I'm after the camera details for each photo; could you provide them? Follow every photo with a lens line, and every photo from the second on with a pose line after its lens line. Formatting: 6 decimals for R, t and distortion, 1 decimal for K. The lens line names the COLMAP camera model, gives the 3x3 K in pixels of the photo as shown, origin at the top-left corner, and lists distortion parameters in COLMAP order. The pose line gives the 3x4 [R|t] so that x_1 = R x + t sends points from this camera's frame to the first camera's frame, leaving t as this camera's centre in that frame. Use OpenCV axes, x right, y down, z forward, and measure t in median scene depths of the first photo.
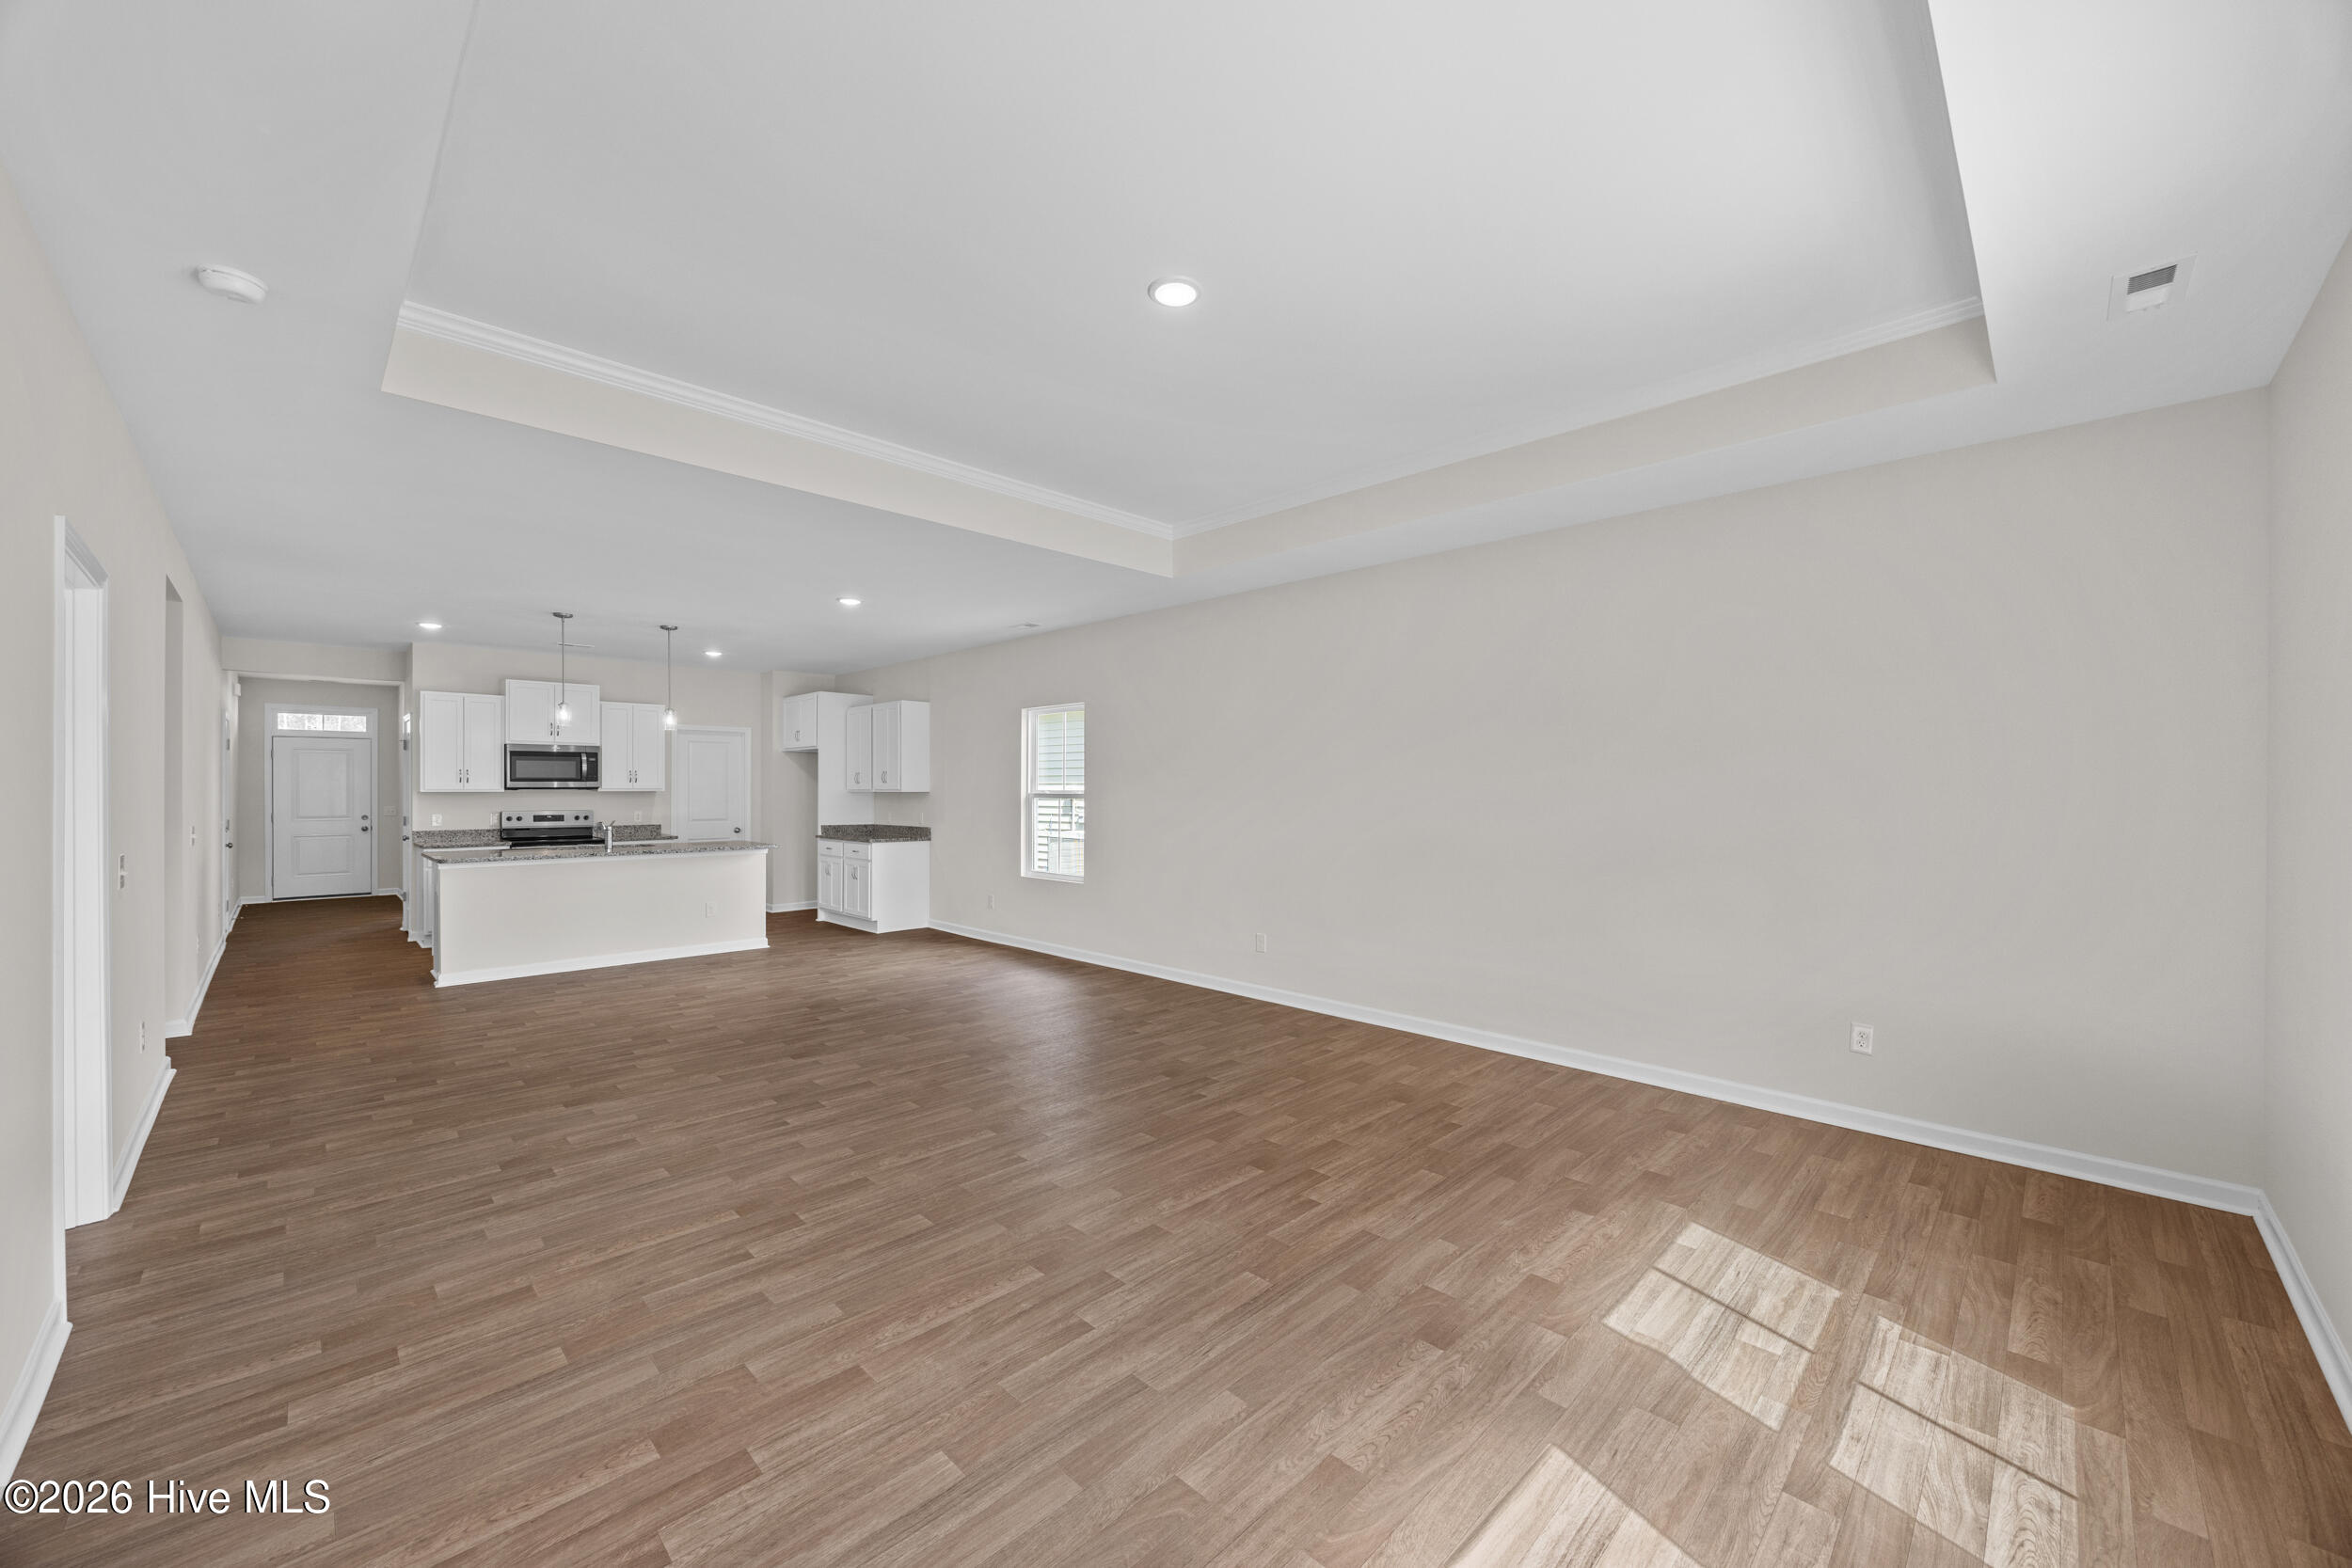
lens RADIAL K [[901.4, 0, 1176.9], [0, 901.4, 790.0], [0, 0, 1]] dist [0.001426, 0.000217]
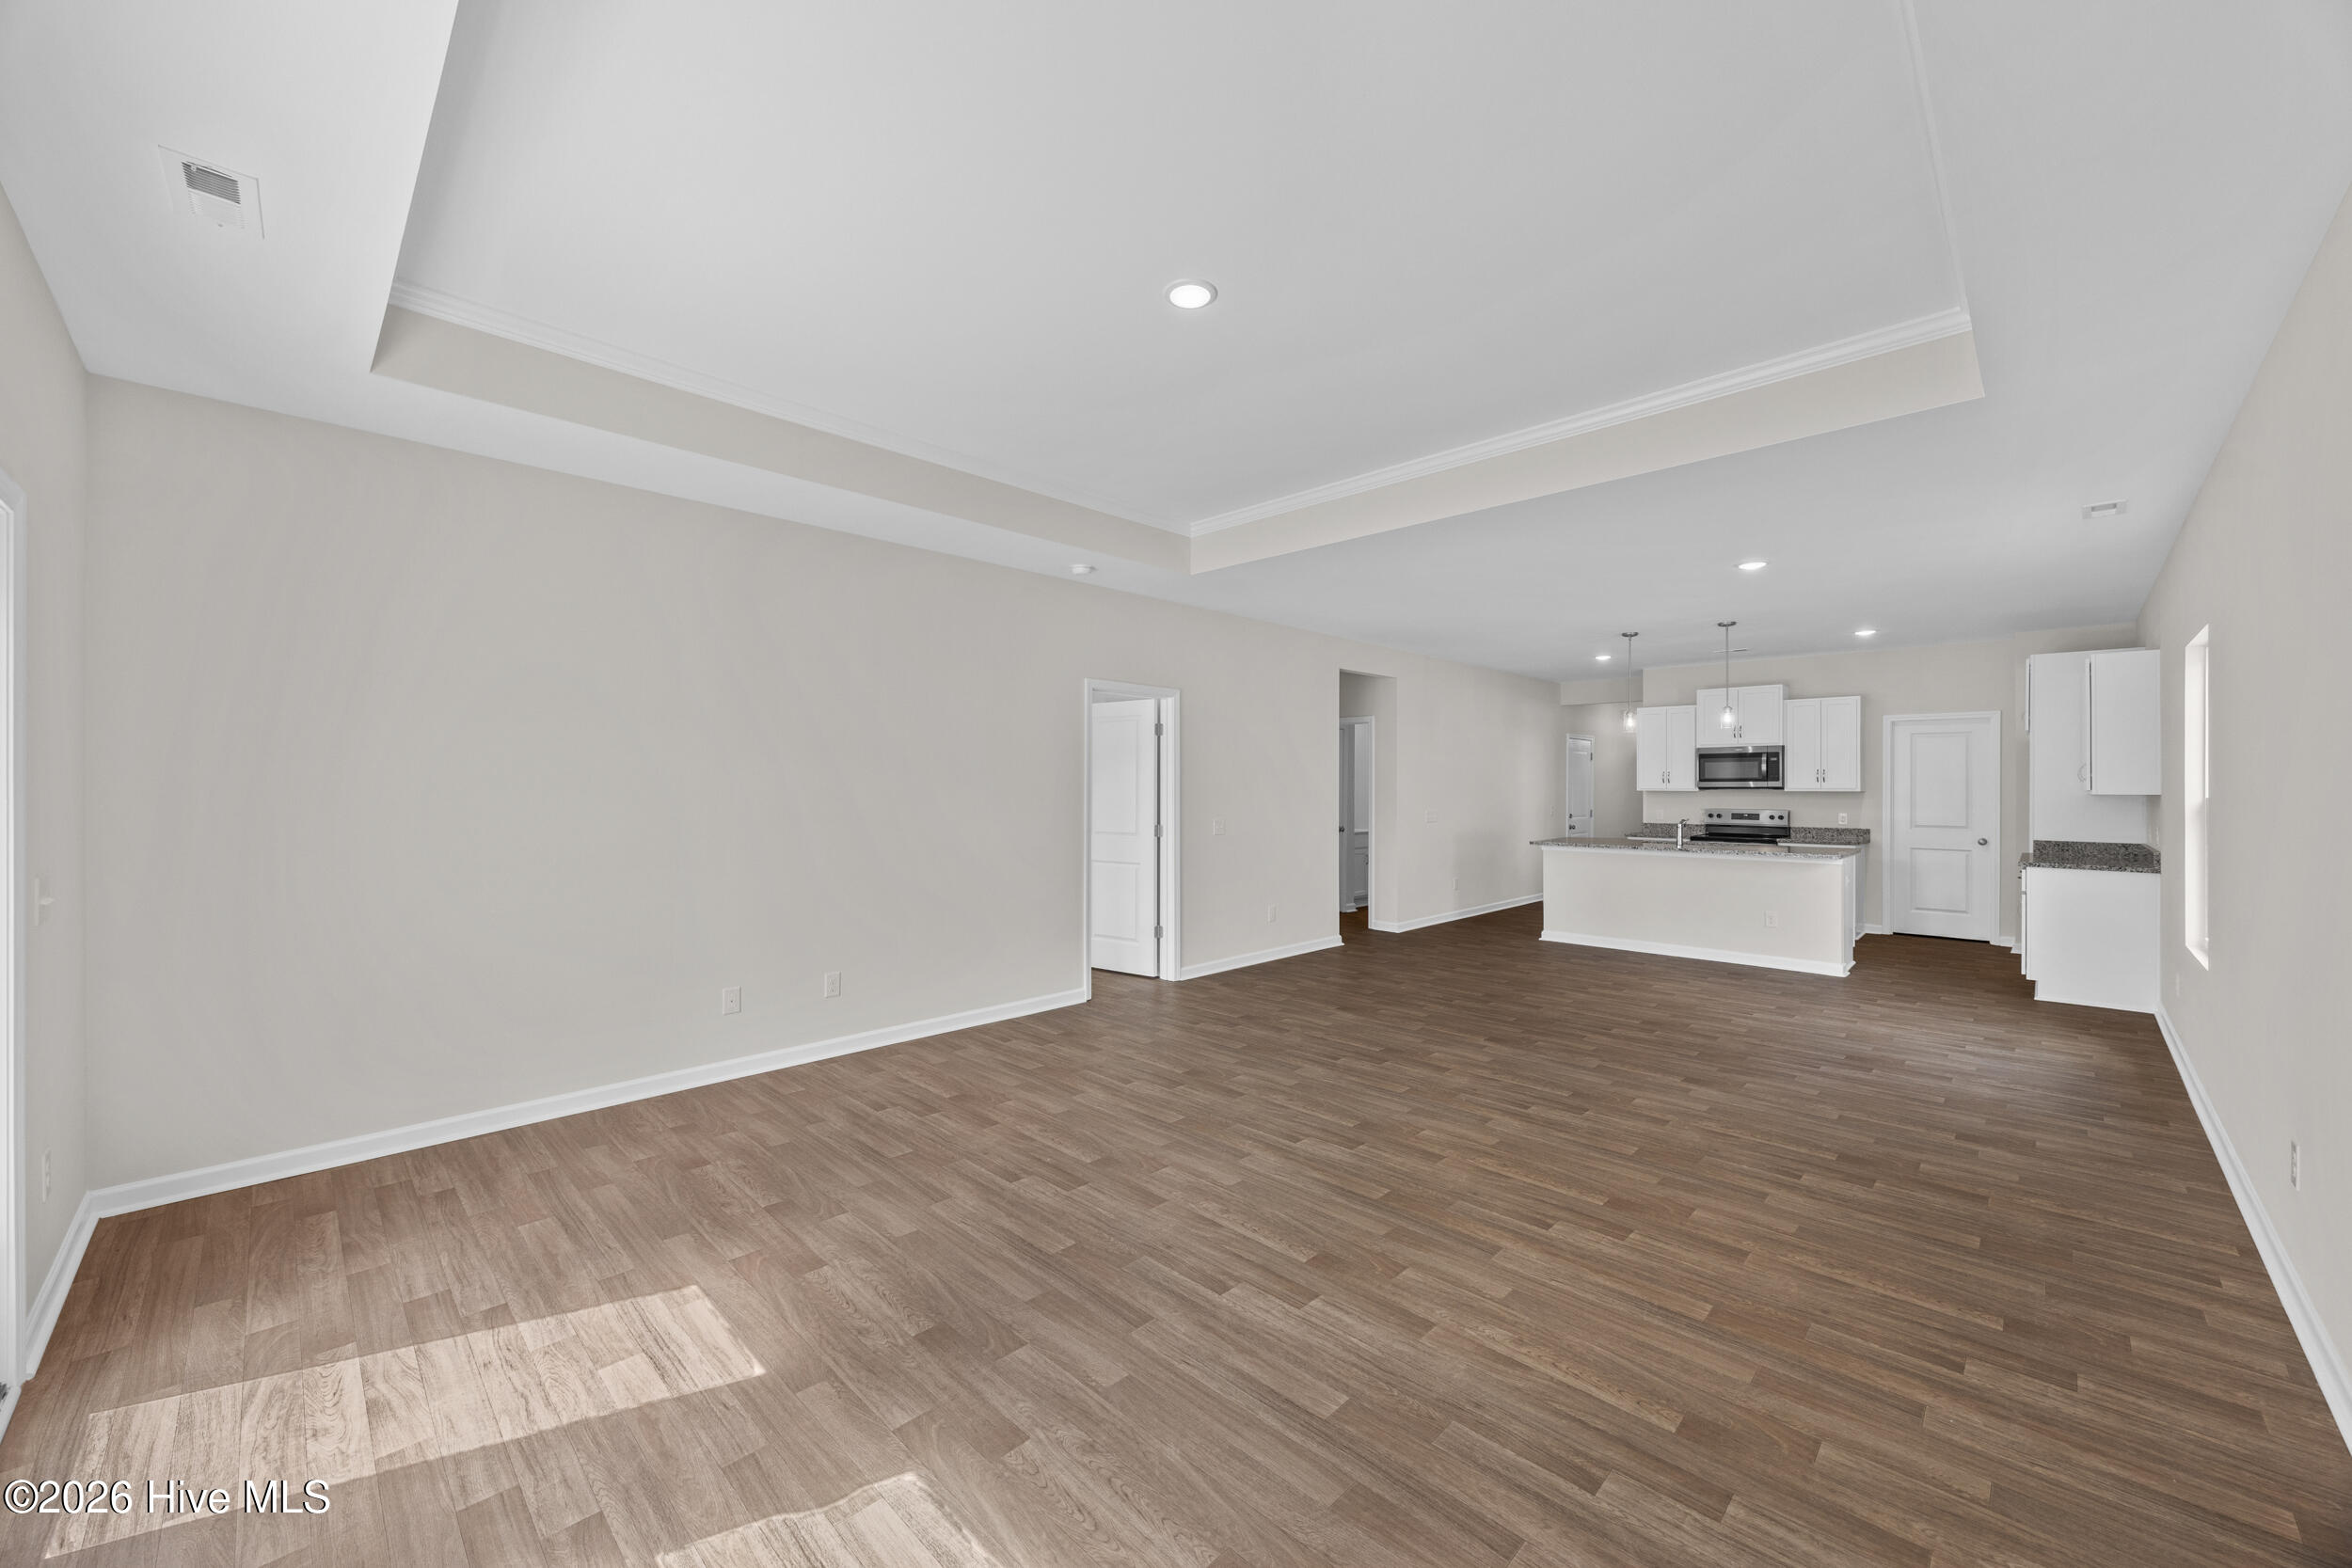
lens RADIAL K [[887.7, 0, 1180.5], [0, 887.7, 818.5], [0, 0, 1]] dist [0.000818, 0.000027]
pose [[0.006888, 0.033605, -0.999411, 0.430683], [-0.001293, 0.999435, 0.033597, -0.000540], [0.999975, 0.001061, 0.006927, 0.433533]]
